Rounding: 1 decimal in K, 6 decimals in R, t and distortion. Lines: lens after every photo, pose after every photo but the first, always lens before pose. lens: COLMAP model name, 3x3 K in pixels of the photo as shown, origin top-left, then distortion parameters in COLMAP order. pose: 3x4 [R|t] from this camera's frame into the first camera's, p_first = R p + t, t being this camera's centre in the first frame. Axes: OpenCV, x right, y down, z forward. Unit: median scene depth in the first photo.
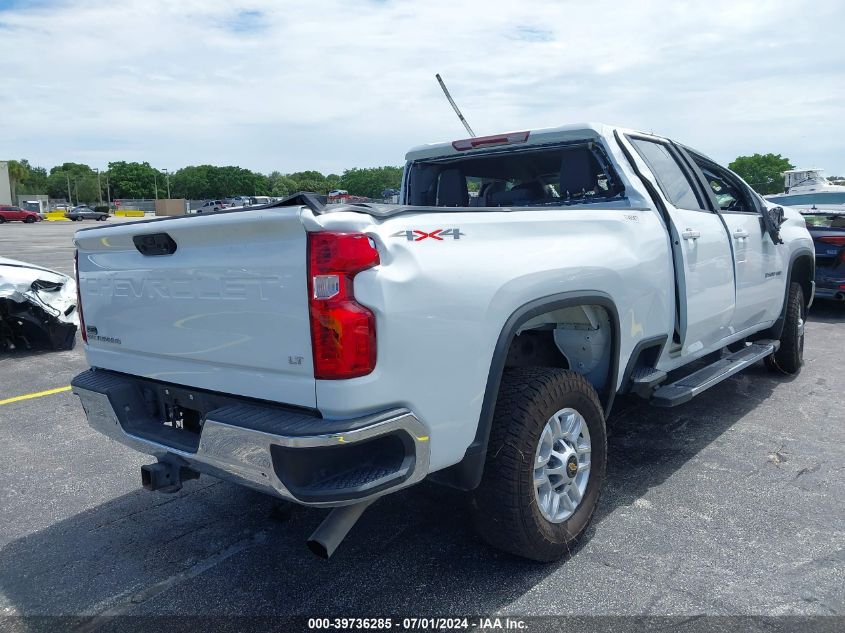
lens RADIAL K [[667.3, 0, 417.1], [0, 667.3, 312.6], [0, 0, 1]] dist [0.016078, -0.018824]
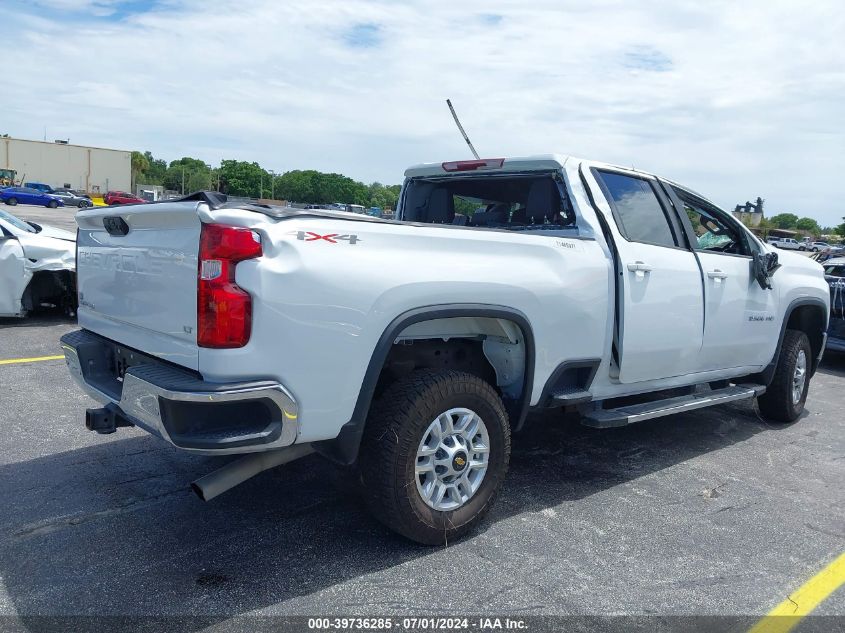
lens RADIAL K [[667.3, 0, 416.0], [0, 667.3, 316.0], [0, 0, 1]] dist [0.016078, -0.018824]
pose [[0.986281, 0.106390, -0.126217, 0.227693], [-0.108851, 0.993976, -0.012746, 0.011374], [0.124100, 0.026310, 0.991921, -0.087949]]
